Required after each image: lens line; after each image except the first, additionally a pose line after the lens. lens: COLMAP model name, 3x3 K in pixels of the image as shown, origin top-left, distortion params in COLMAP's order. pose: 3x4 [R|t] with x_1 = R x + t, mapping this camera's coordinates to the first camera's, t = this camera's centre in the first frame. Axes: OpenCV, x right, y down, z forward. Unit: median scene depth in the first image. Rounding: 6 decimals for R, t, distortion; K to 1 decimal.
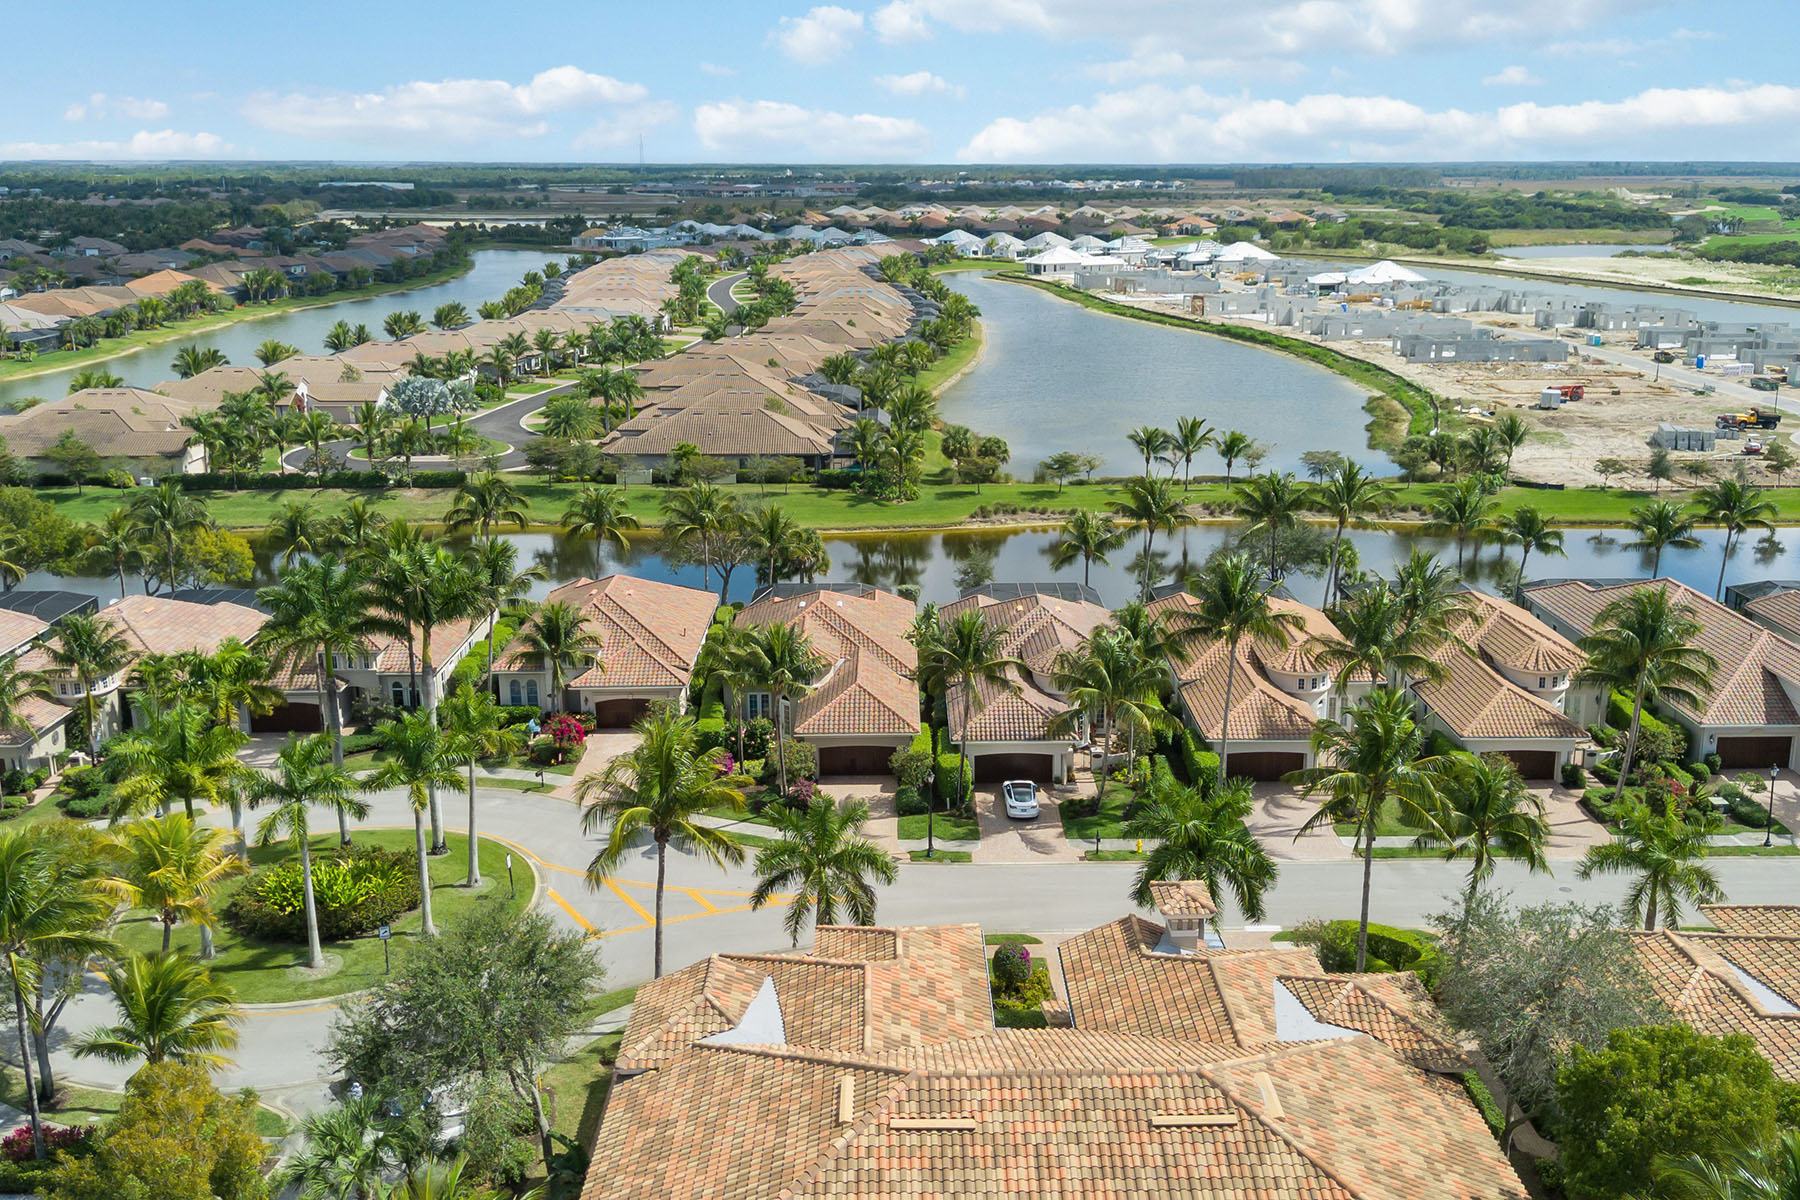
lens RADIAL K [[1638.5, 0, 922.5], [0, 1638.5, 593.9], [0, 0, 1]] dist [0.110309, -0.187265]
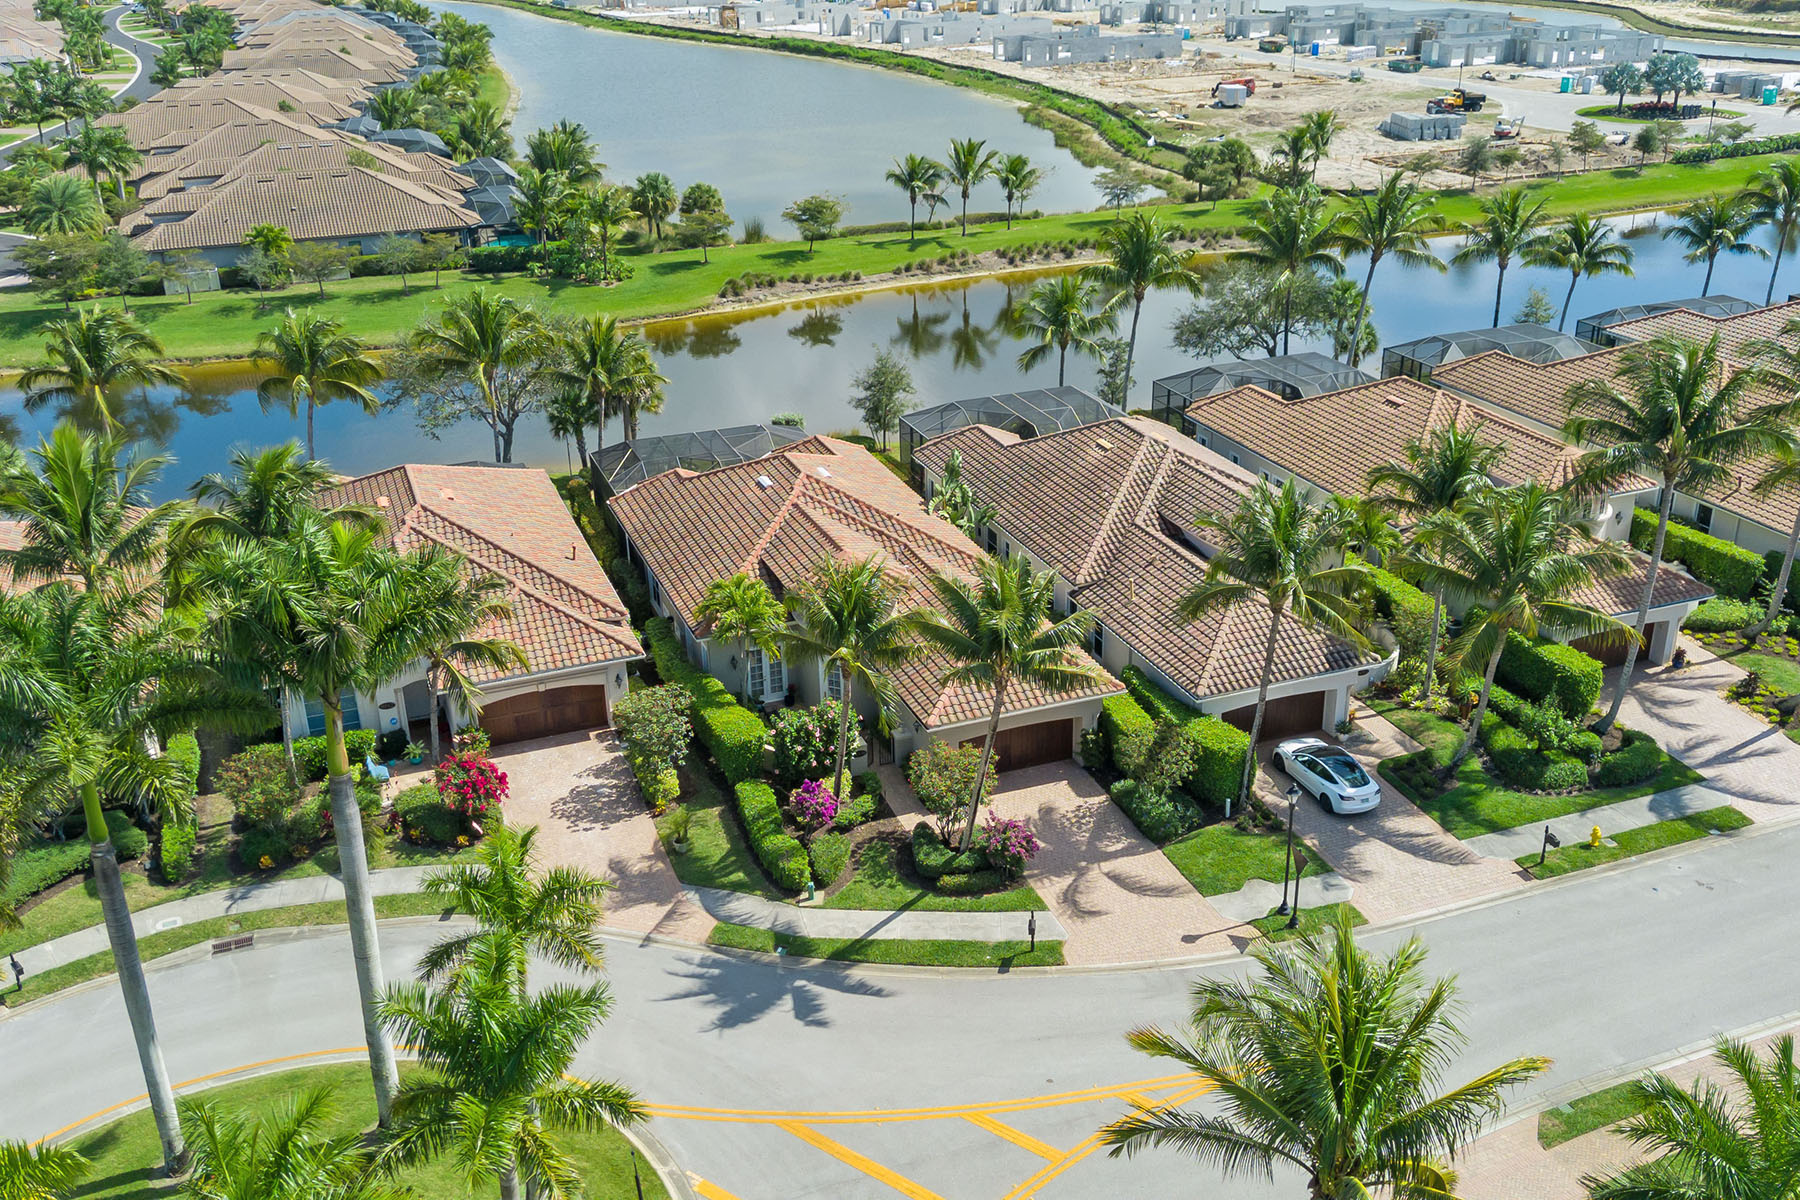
lens RADIAL K [[1638.5, 0, 922.5], [0, 1638.5, 593.9], [0, 0, 1]] dist [0.110309, -0.187265]
pose [[0.938277, -0.154456, 0.309484, -0.128085], [0.105749, 0.980013, 0.168498, -0.029133], [-0.329324, -0.125370, 0.935857, 0.242153]]
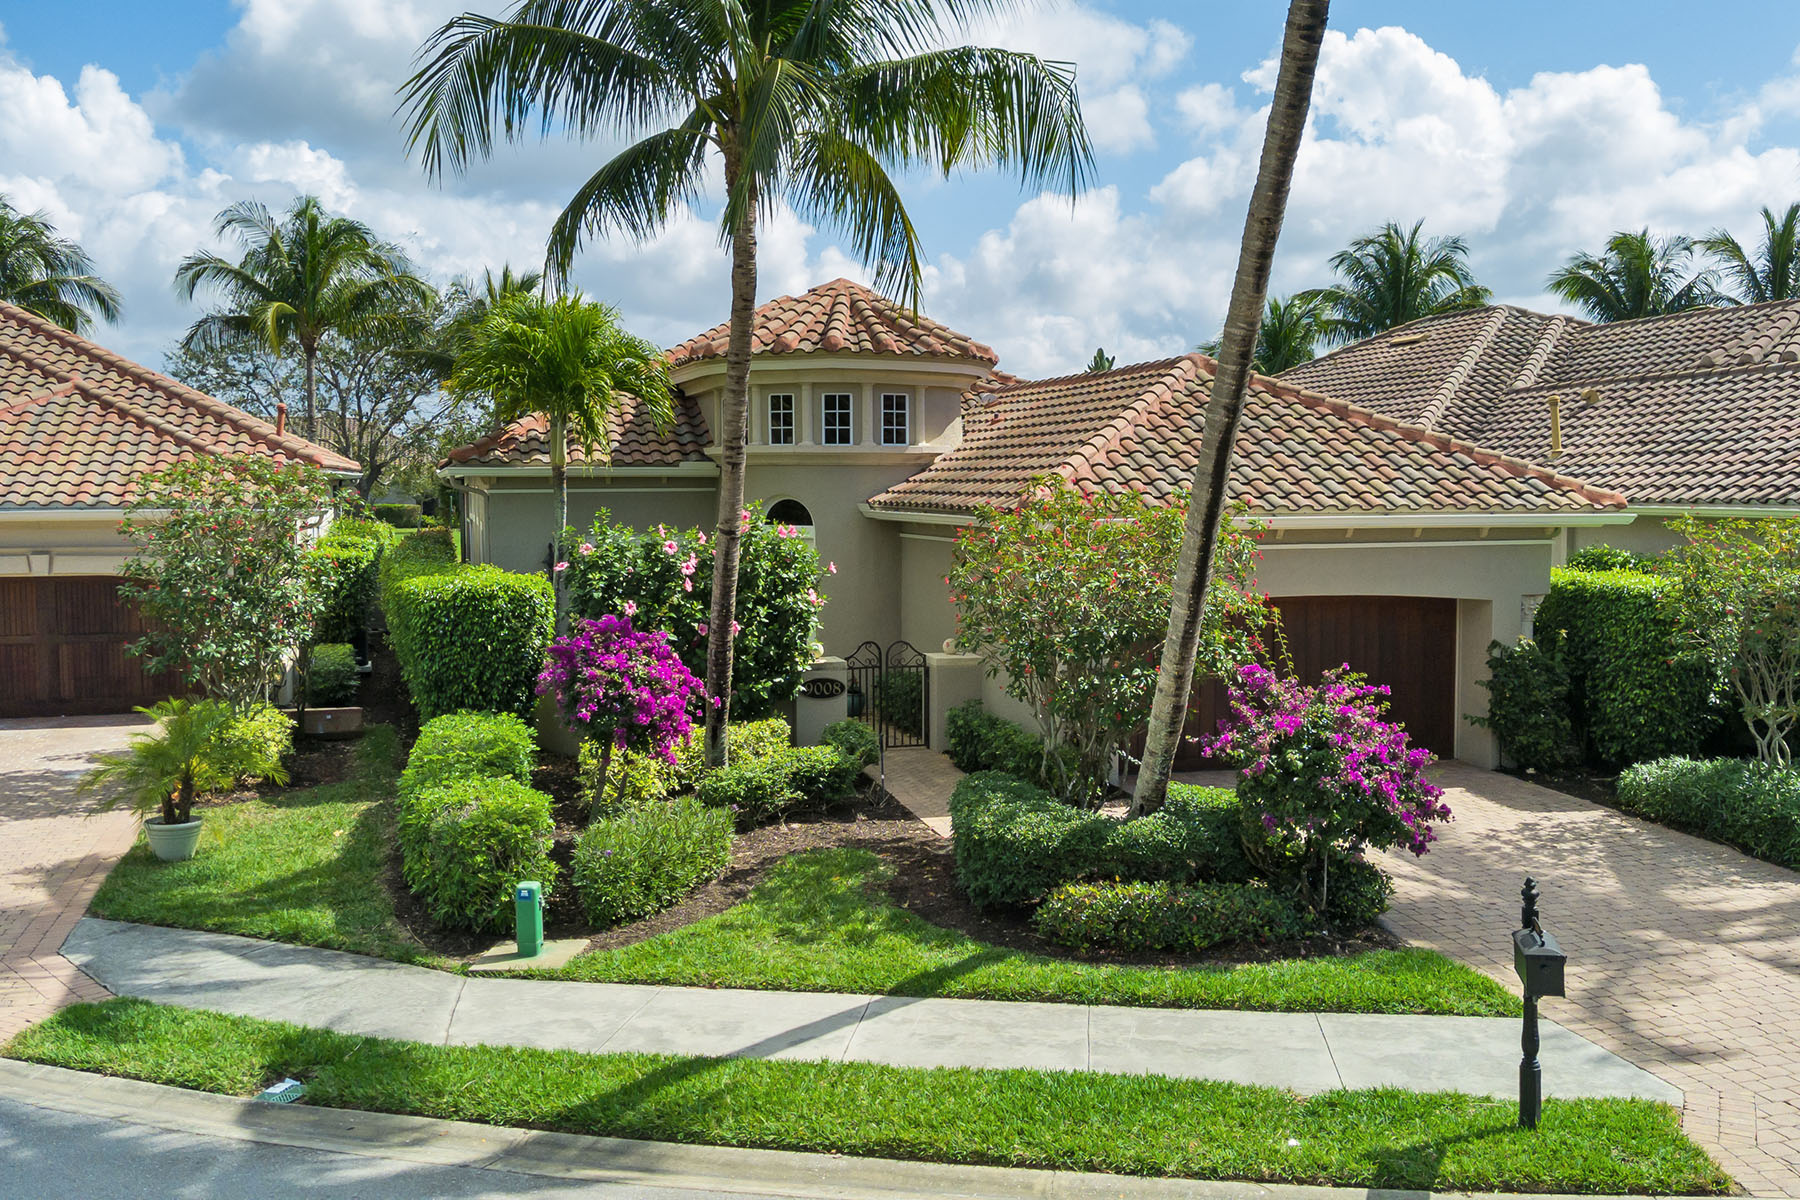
lens RADIAL K [[1638.5, 0, 922.5], [0, 1638.5, 593.9], [0, 0, 1]] dist [0.110309, -0.187265]
pose [[0.965596, -0.022379, 0.259083, -0.069308], [0.070471, 0.981528, -0.177865, 0.064825], [-0.250317, 0.190003, 0.949337, 0.429476]]
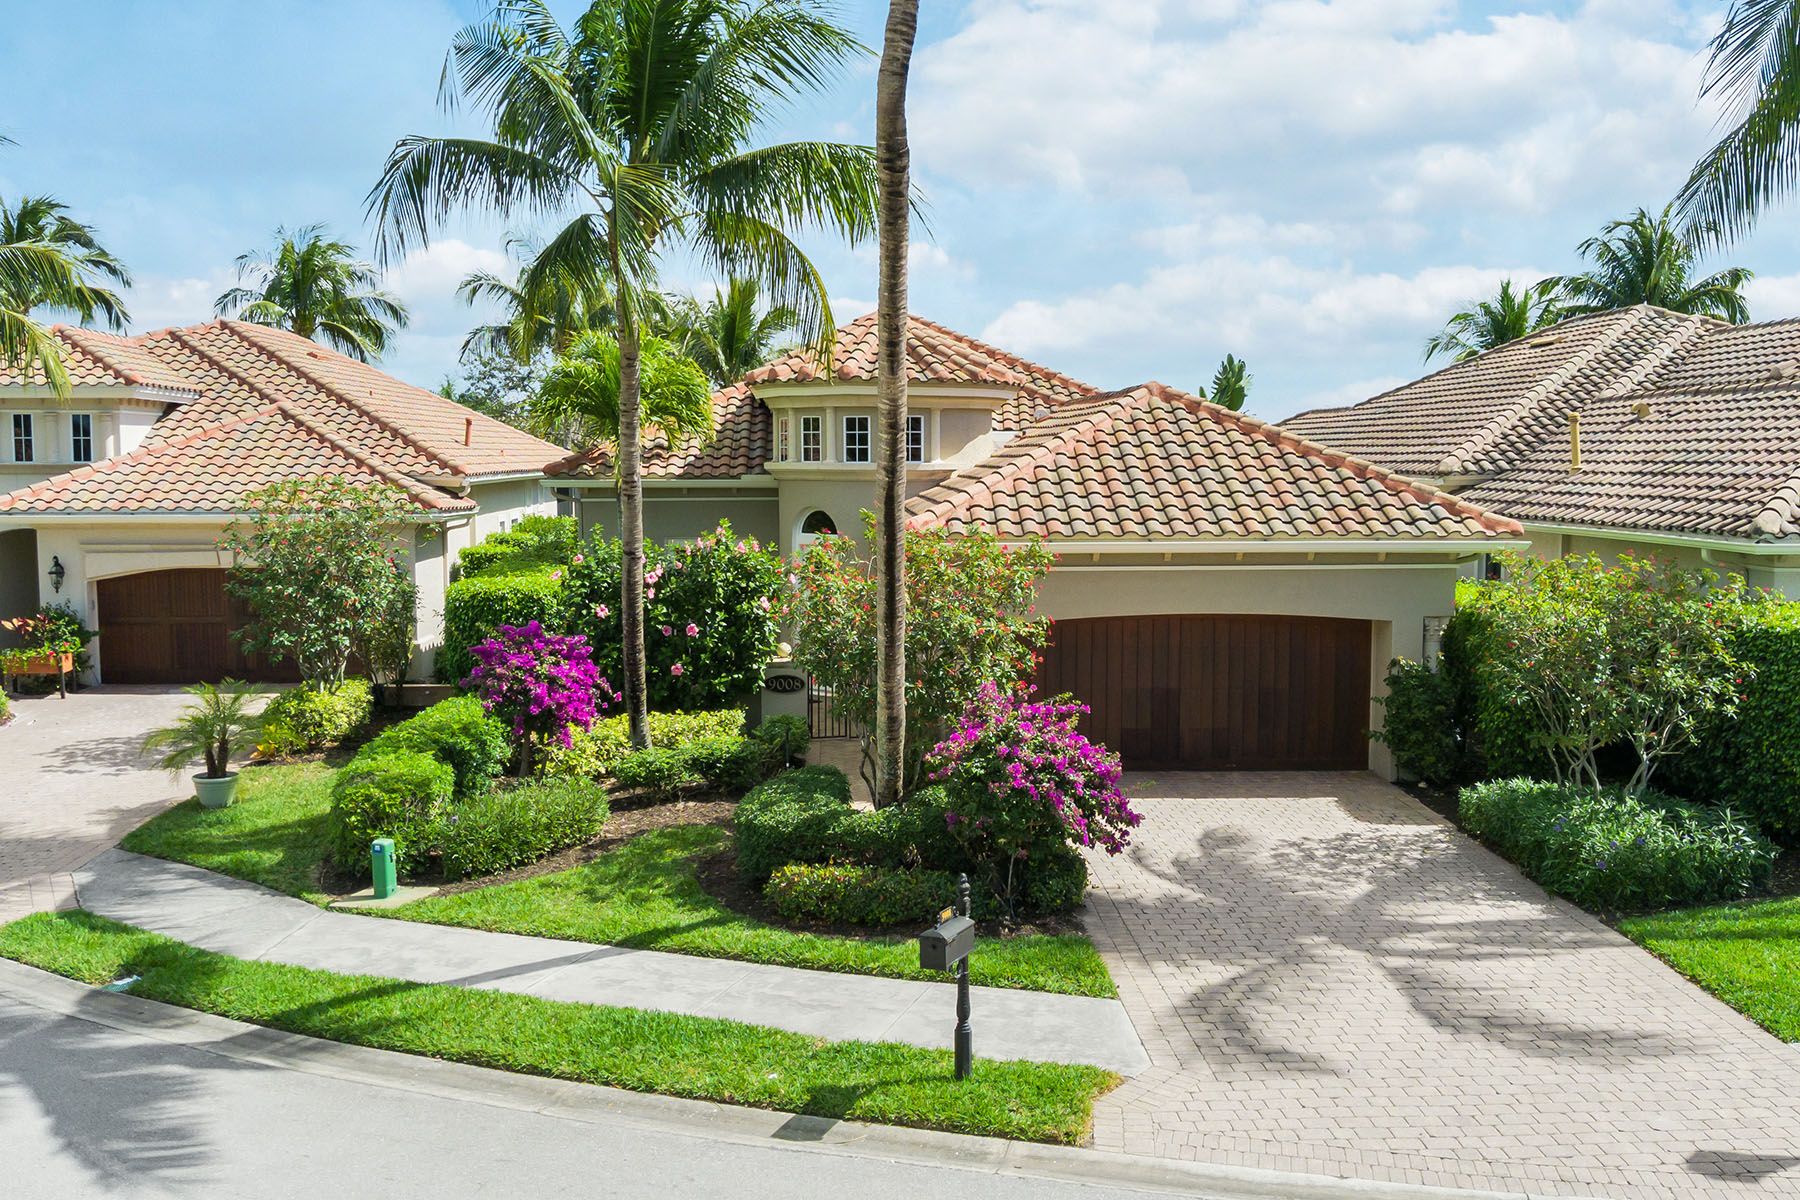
lens RADIAL K [[1638.5, 0, 922.5], [0, 1638.5, 593.9], [0, 0, 1]] dist [0.110309, -0.187265]
pose [[0.999178, -0.005932, 0.040107, -0.042709], [0.012753, 0.985010, -0.172024, 0.065833], [-0.038485, 0.172394, 0.984276, 0.412758]]
